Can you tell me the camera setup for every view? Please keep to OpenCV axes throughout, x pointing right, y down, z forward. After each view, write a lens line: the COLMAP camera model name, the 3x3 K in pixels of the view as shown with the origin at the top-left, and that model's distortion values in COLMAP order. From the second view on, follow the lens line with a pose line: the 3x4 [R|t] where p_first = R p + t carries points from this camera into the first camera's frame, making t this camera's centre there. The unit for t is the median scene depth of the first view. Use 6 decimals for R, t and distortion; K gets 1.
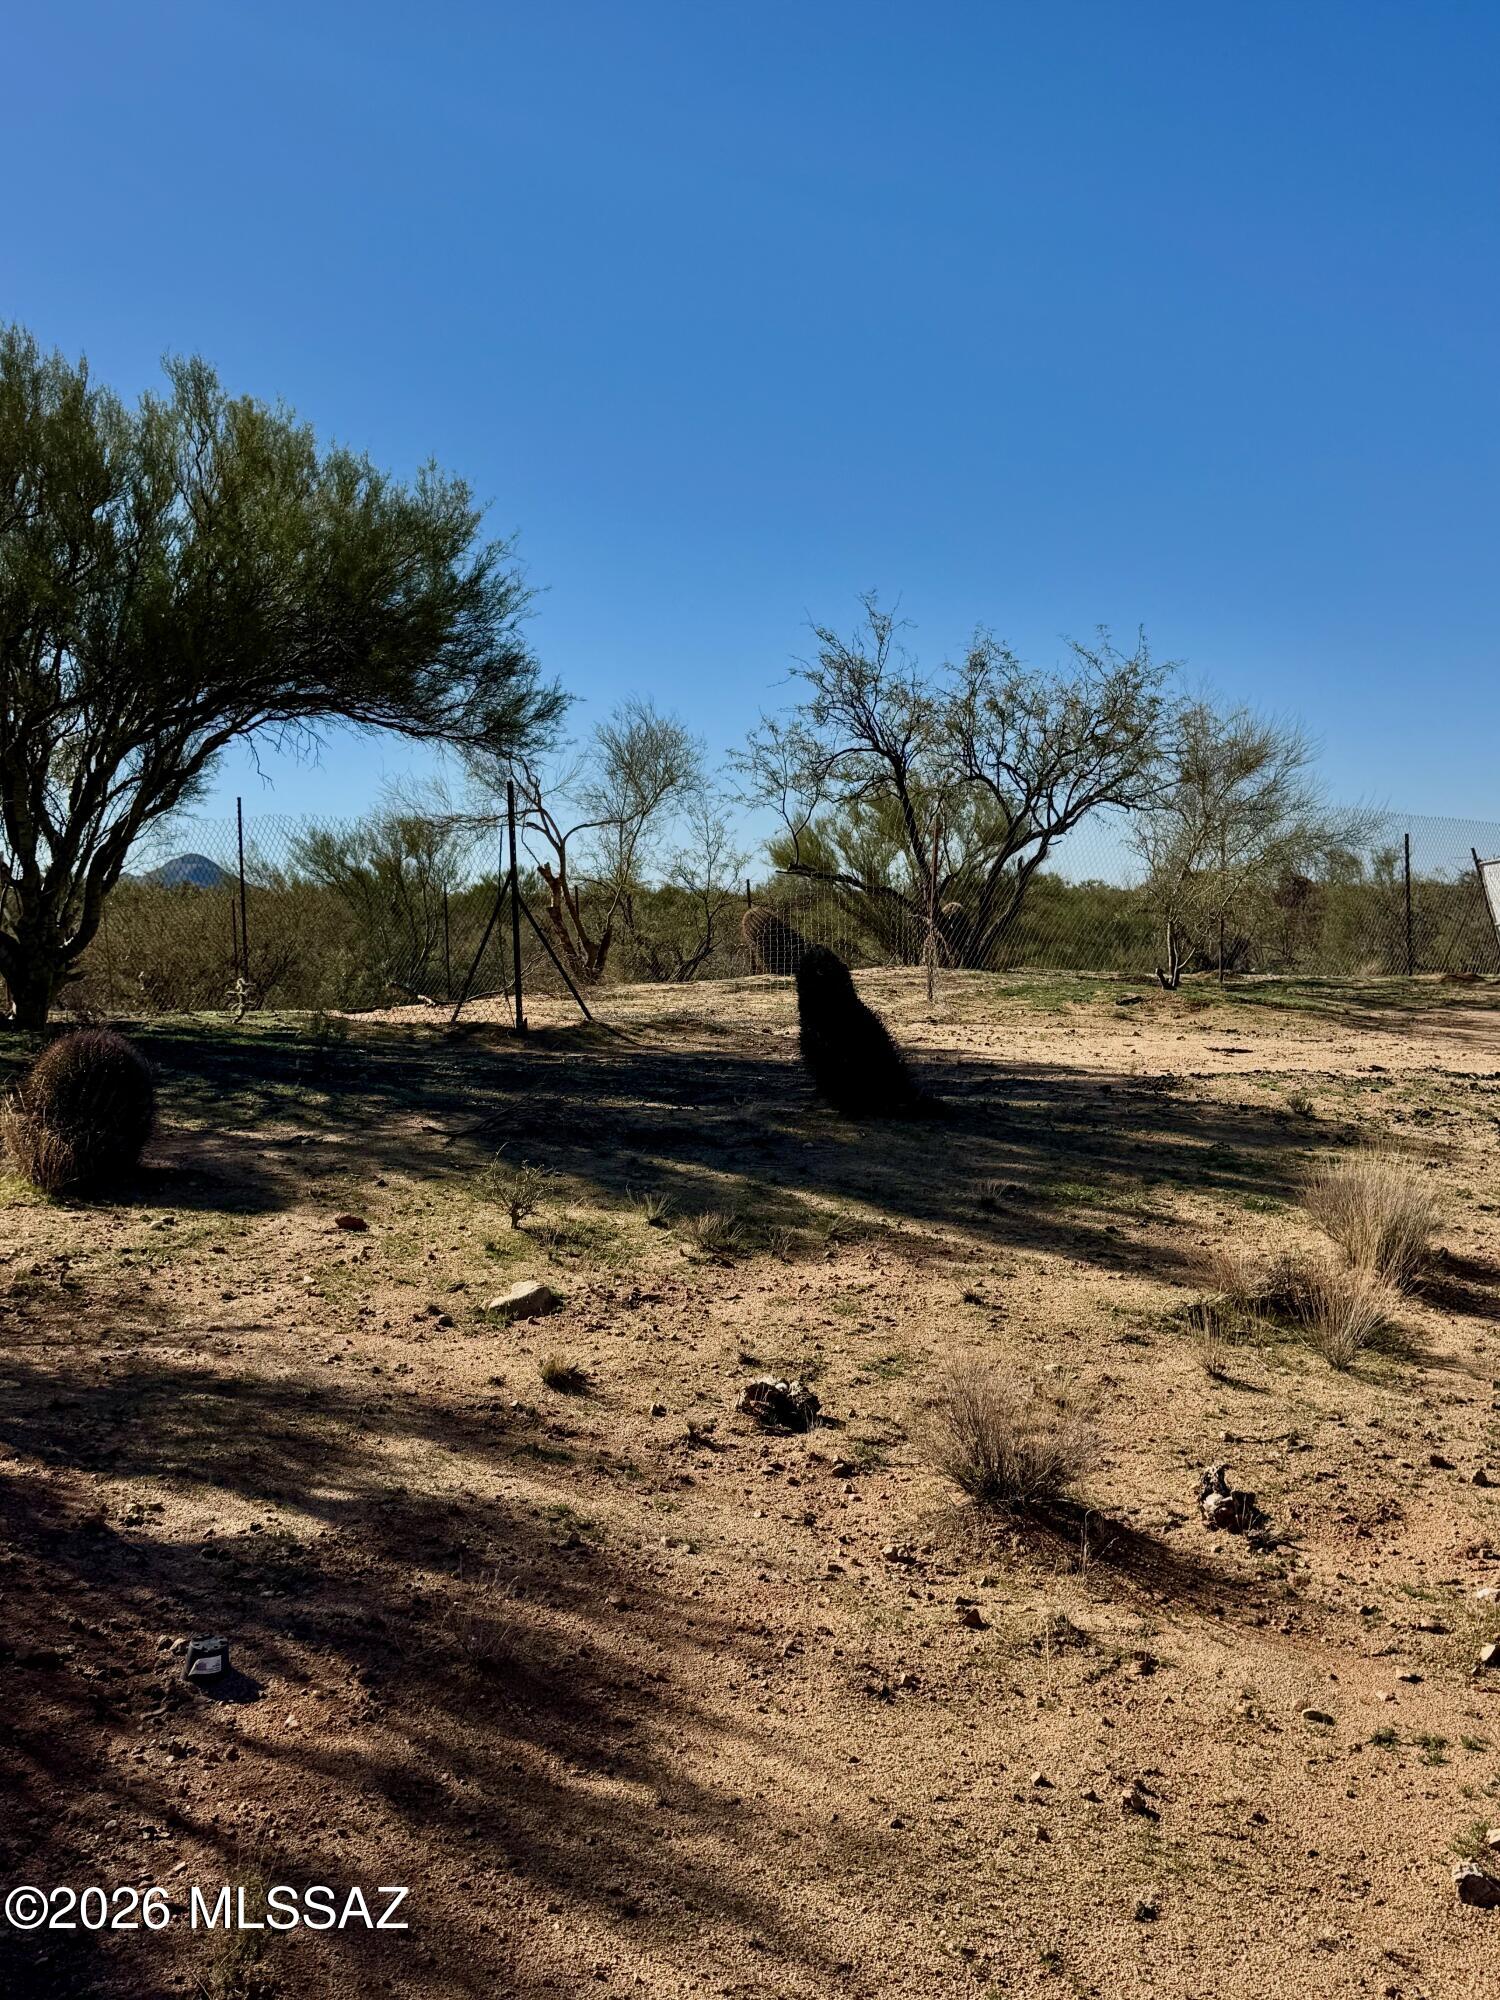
lens RADIAL K [[2105.9, 0, 750.0], [0, 2105.9, 1000.0], [0, 0, 1]] dist [0.131585, -0.007968]
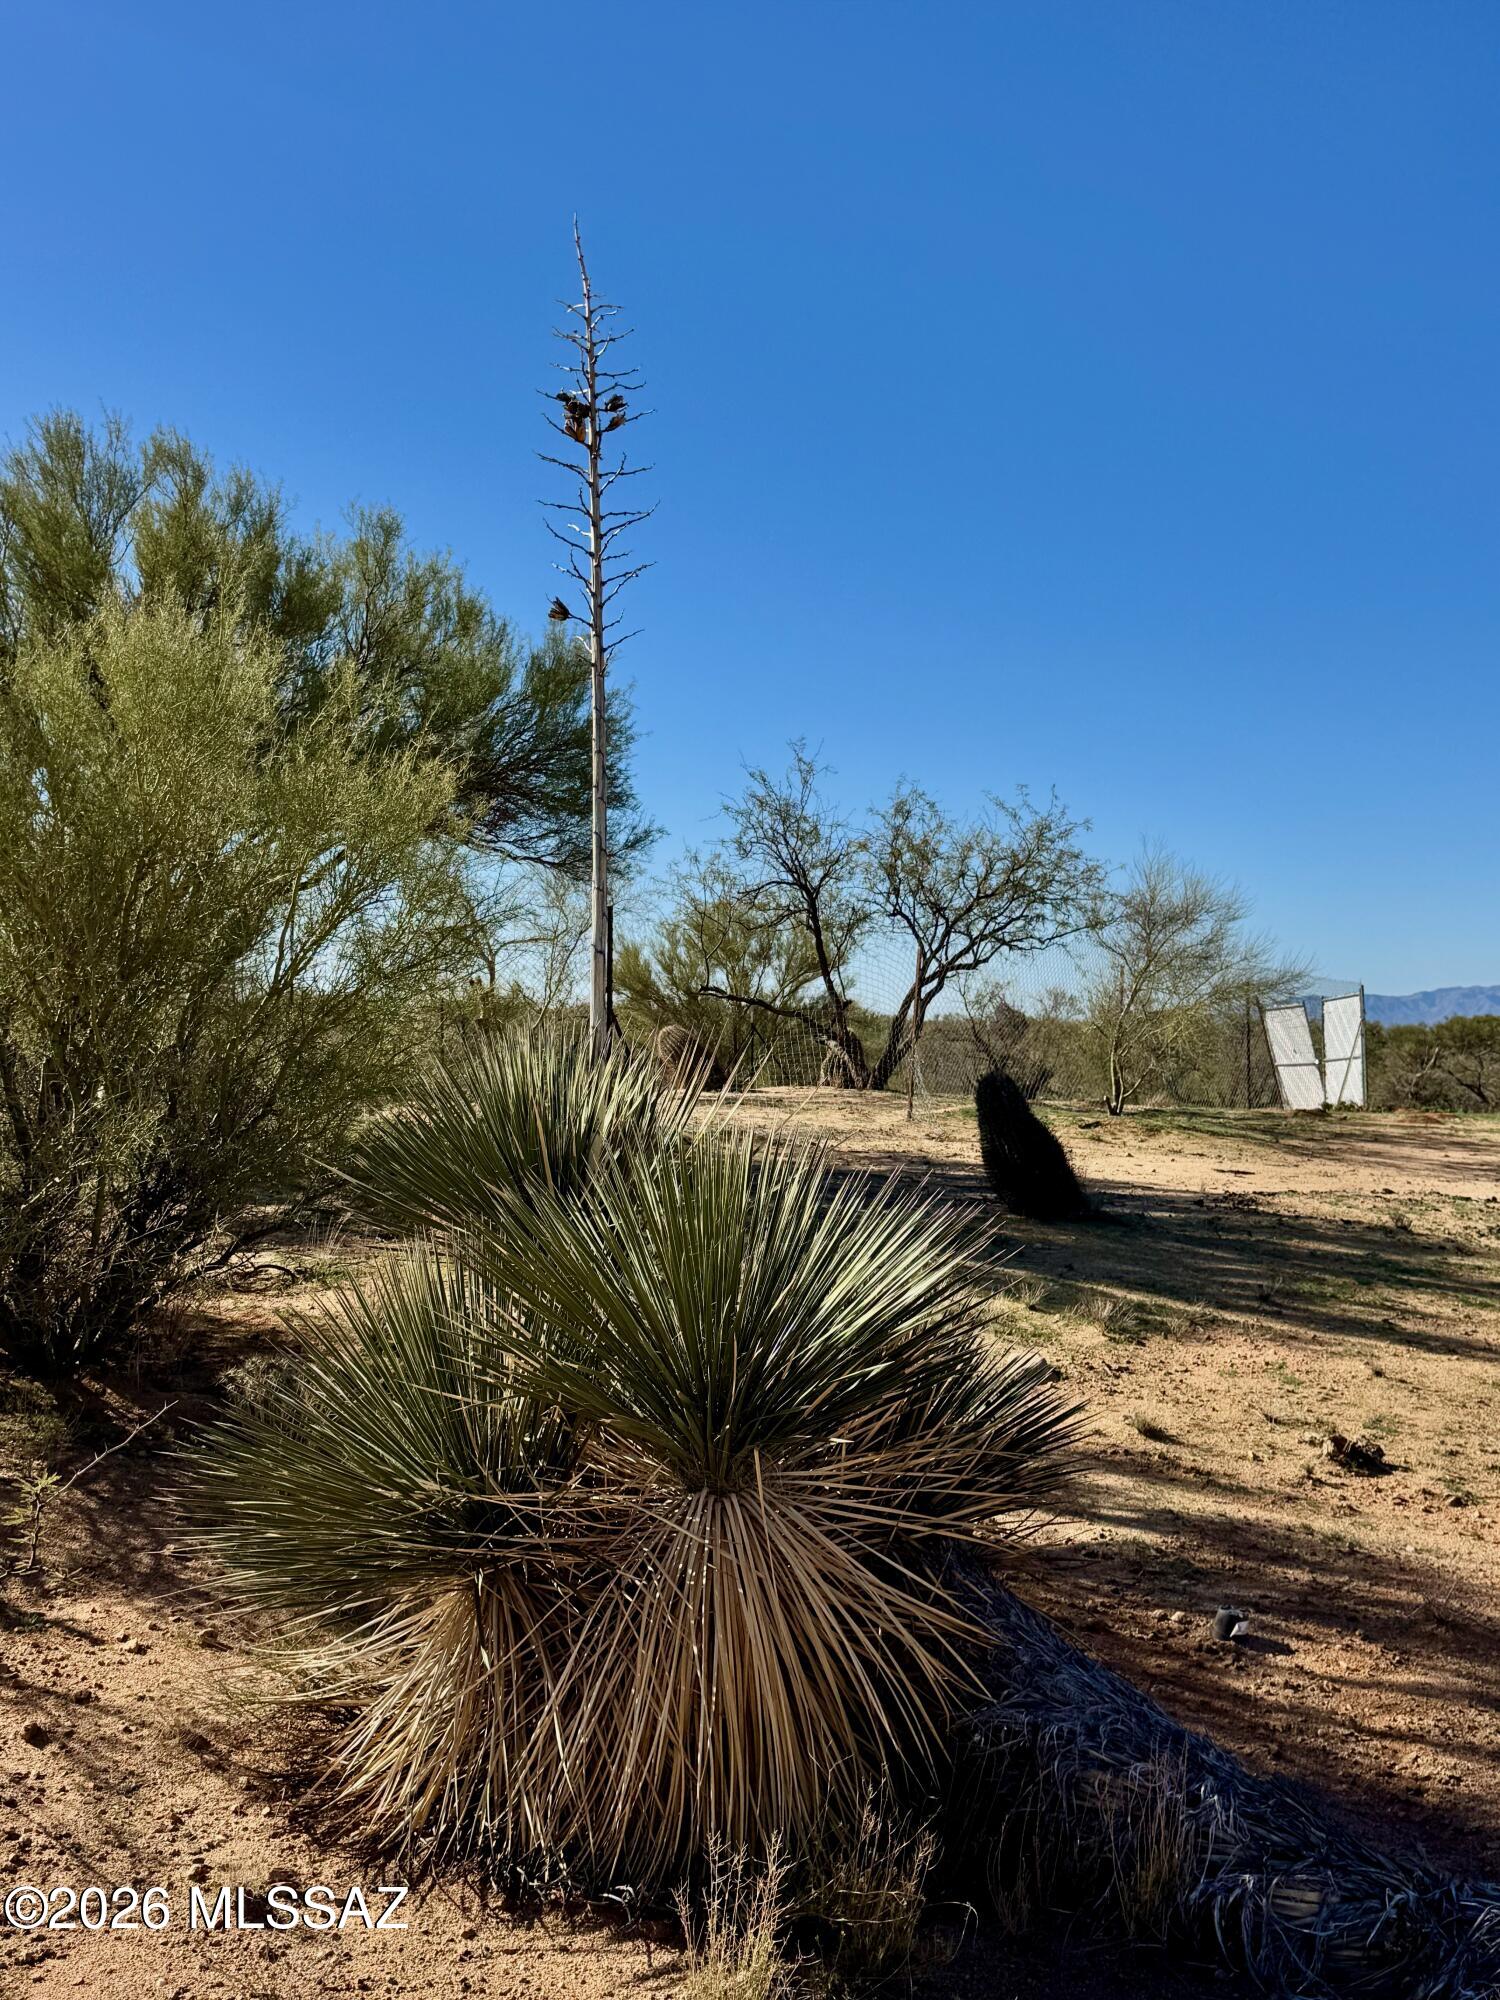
lens RADIAL K [[2105.9, 0, 750.0], [0, 2105.9, 1000.0], [0, 0, 1]] dist [0.131585, -0.007968]
pose [[0.981306, 0.038950, 0.188472, -0.206189], [-0.028573, 0.997939, -0.057464, 0.003916], [-0.190321, 0.051005, 0.980396, -0.057441]]
